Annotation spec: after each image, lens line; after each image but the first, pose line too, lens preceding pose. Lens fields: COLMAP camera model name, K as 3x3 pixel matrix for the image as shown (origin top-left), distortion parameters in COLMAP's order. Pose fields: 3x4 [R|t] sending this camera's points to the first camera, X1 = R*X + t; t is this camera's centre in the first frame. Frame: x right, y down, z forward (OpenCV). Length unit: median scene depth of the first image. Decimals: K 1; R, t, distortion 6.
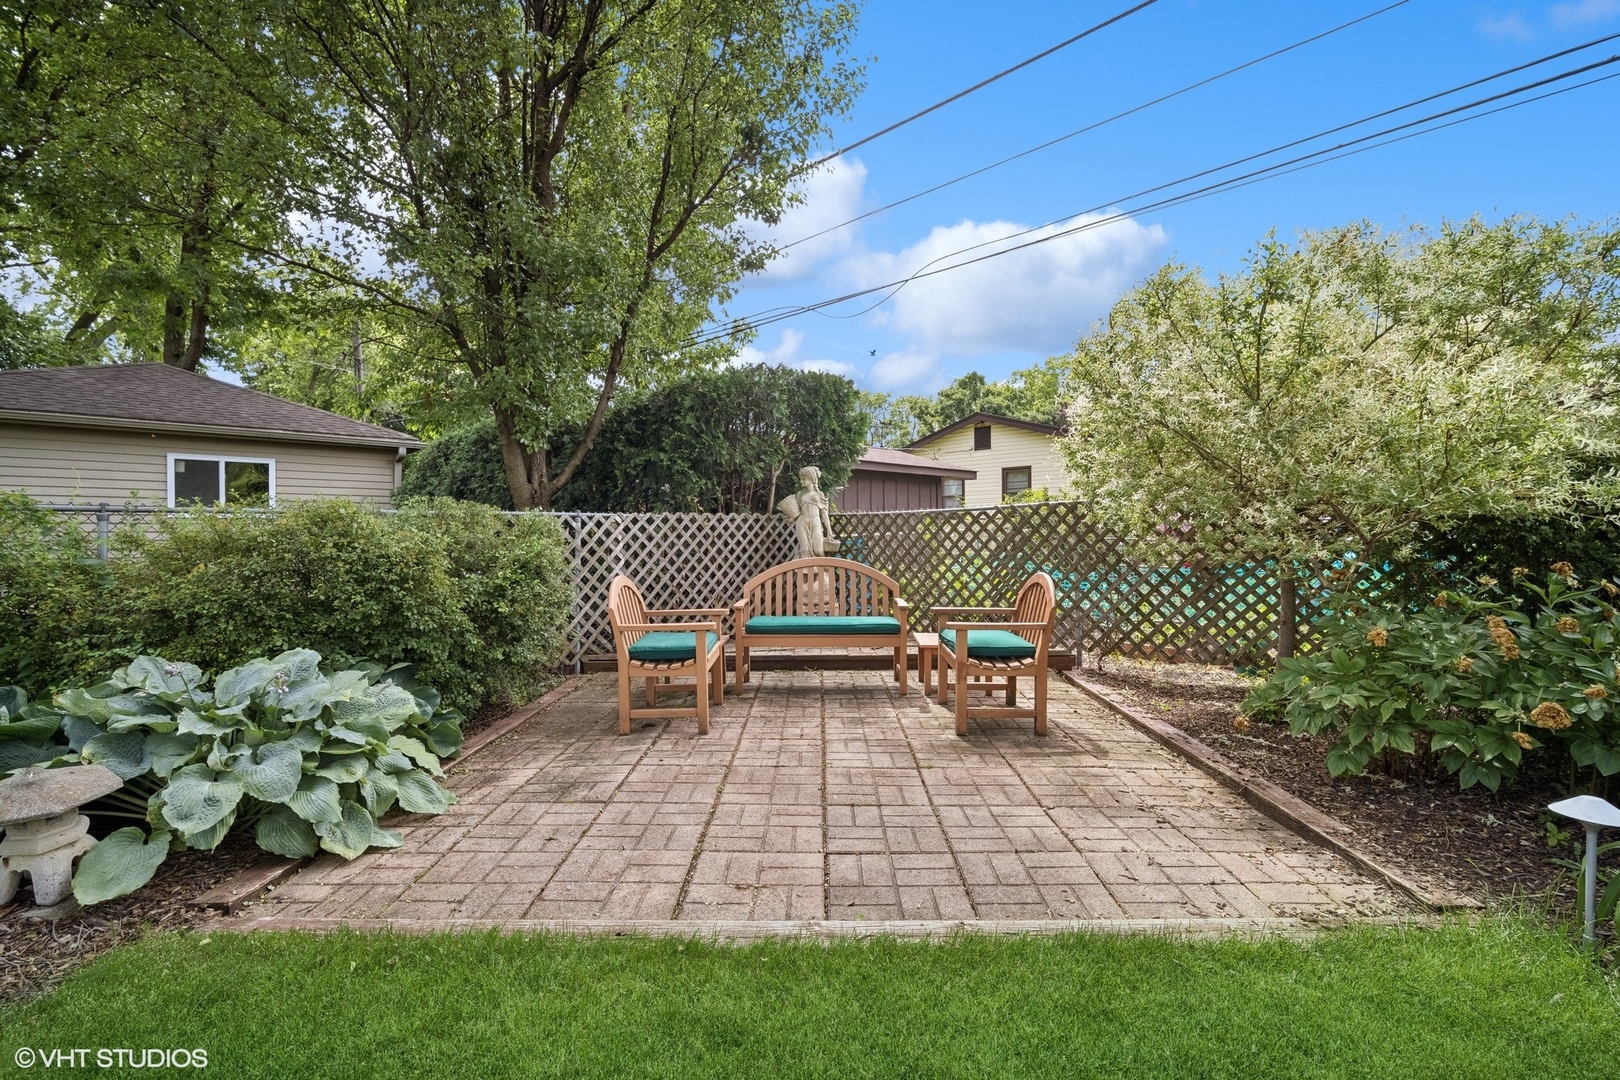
lens RADIAL K [[701.1, 0, 810.0], [0, 701.1, 540.0], [0, 0, 1]] dist [-0.004050, 0.000231]
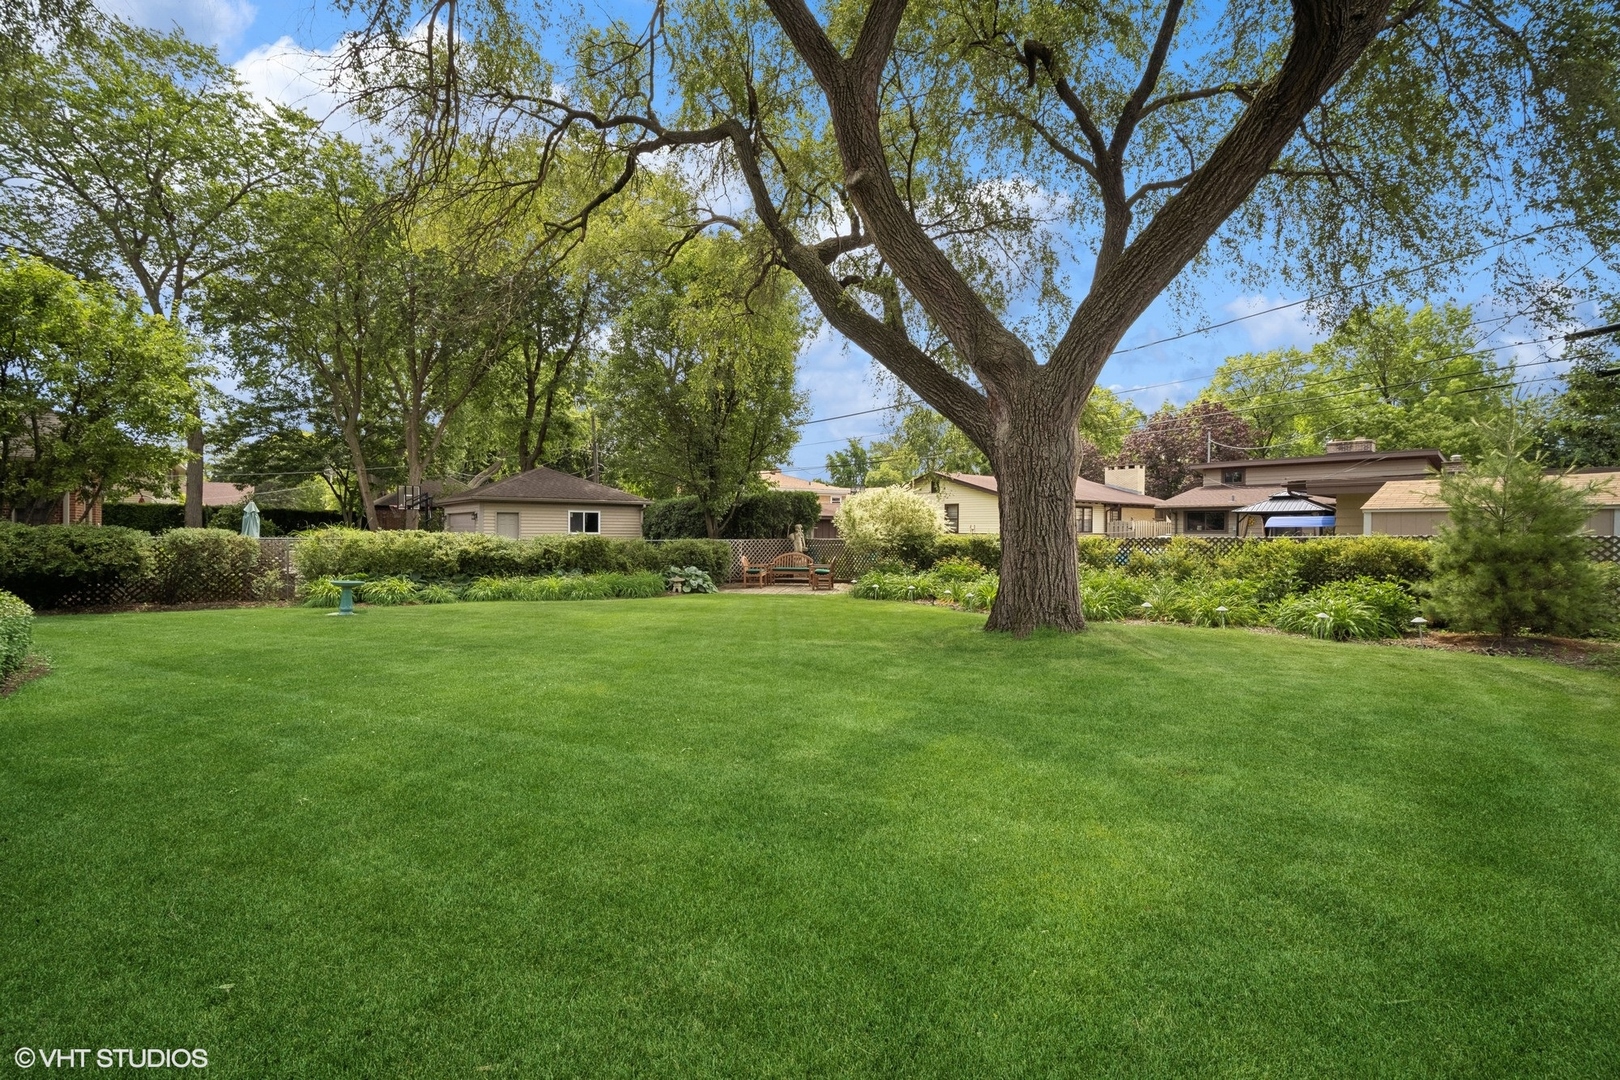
lens RADIAL K [[701.1, 0, 810.0], [0, 701.1, 540.0], [0, 0, 1]] dist [-0.004050, 0.000231]
pose [[0.992393, 0.011699, -0.122555, 0.443972], [-0.011503, 0.999931, 0.002312, -0.041609], [0.122574, -0.000885, 0.992459, -2.161918]]
